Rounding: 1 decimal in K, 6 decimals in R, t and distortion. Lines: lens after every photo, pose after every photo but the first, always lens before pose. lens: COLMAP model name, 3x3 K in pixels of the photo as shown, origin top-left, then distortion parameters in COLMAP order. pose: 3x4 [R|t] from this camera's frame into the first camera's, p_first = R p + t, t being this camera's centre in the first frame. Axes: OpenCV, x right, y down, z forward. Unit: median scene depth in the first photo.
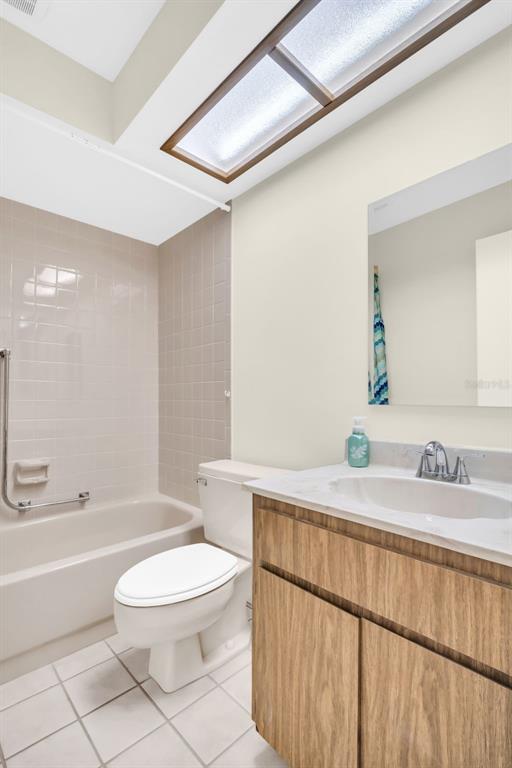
lens RADIAL K [[360.0, 0, 255.4], [0, 360.0, 386.7], [0, 0, 1]] dist [0.001369, 0.000218]
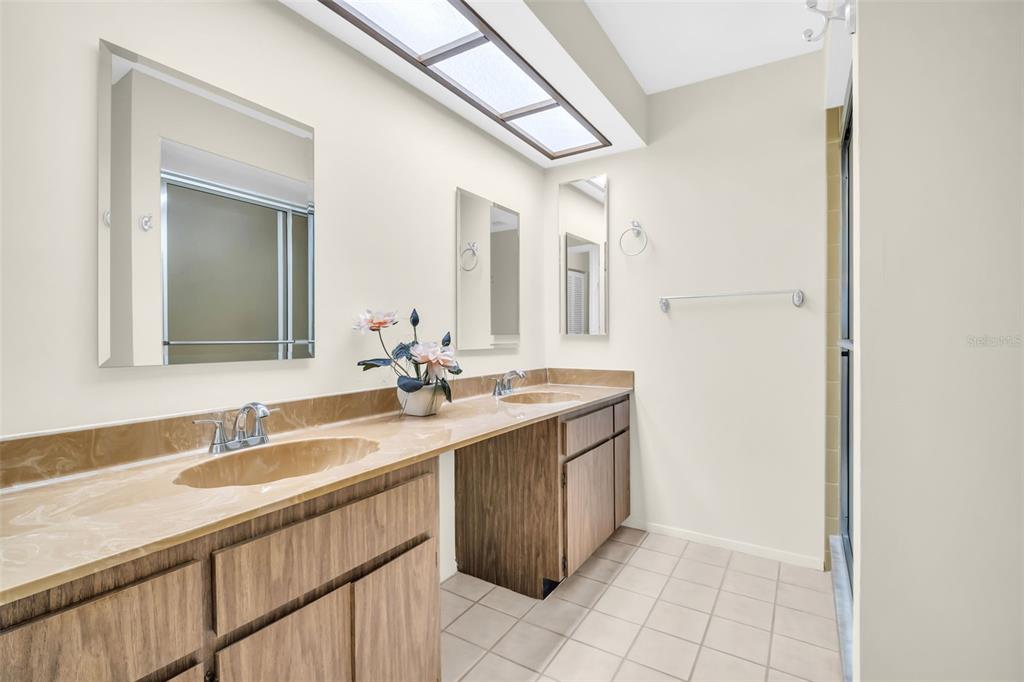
lens RADIAL K [[480.1, 0, 509.9], [0, 480.1, 340.1], [0, 0, 1]] dist [0.001369, 0.000218]
pose [[-0.252163, -0.012093, 0.967609, -1.110892], [-0.020128, 0.999771, 0.007249, -0.012589], [-0.967475, -0.017648, -0.252349, 1.017819]]
